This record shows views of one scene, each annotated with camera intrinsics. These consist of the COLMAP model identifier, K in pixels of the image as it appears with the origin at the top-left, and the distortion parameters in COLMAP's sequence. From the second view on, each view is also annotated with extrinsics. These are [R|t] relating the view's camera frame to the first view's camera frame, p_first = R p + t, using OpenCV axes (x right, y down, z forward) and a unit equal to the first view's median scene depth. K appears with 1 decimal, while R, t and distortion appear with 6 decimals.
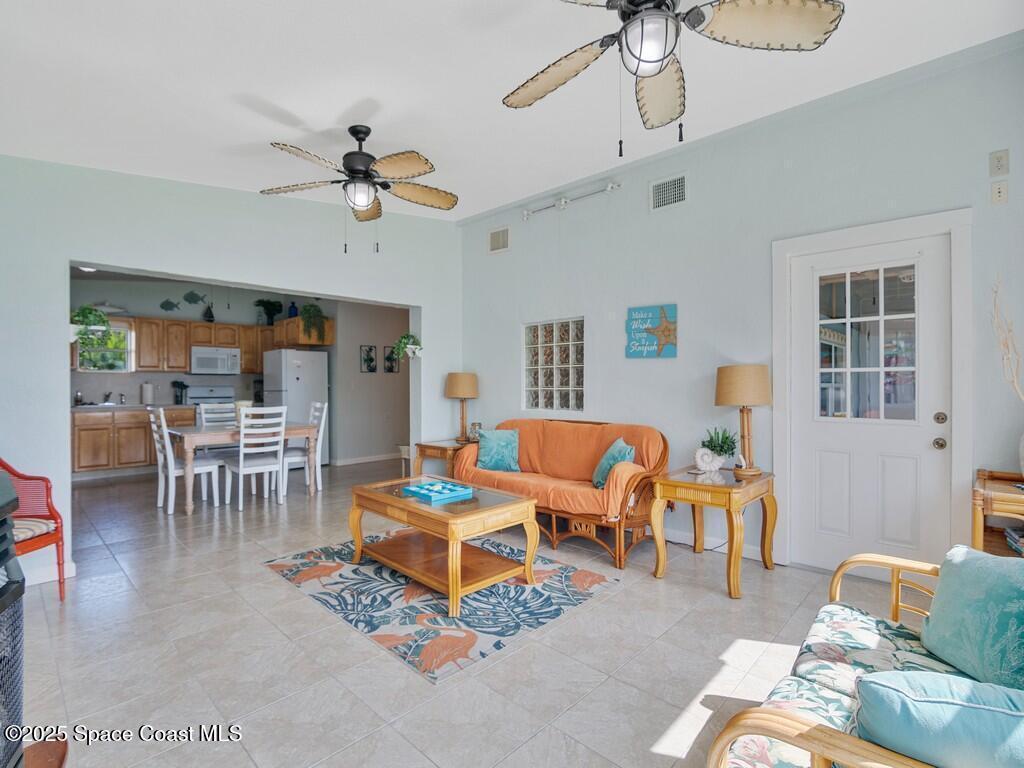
lens RADIAL K [[506.6, 0, 508.7], [0, 506.6, 377.7], [0, 0, 1]] dist [-0.014756, -0.001459]
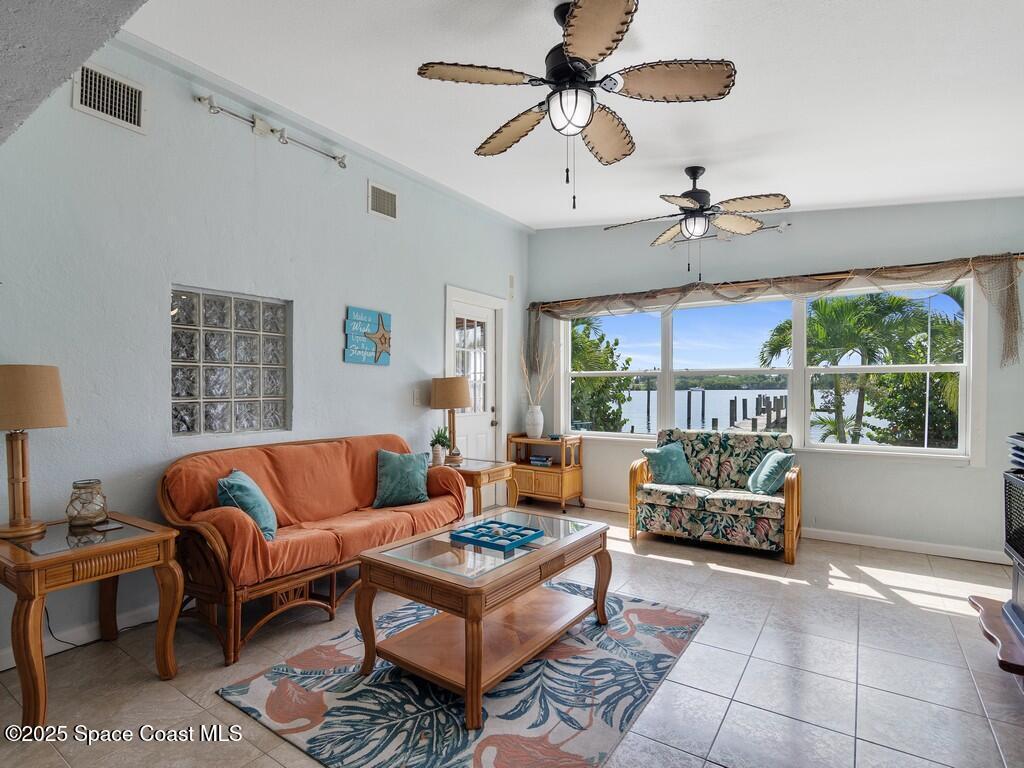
lens RADIAL K [[506.6, 0, 511.1], [0, 506.6, 389.7], [0, 0, 1]] dist [-0.014756, -0.001459]
pose [[-0.159374, 0.001376, 0.987217, -0.942079], [-0.007399, 0.999969, -0.002588, 0.012122], [-0.987191, -0.007717, -0.159359, 1.182302]]
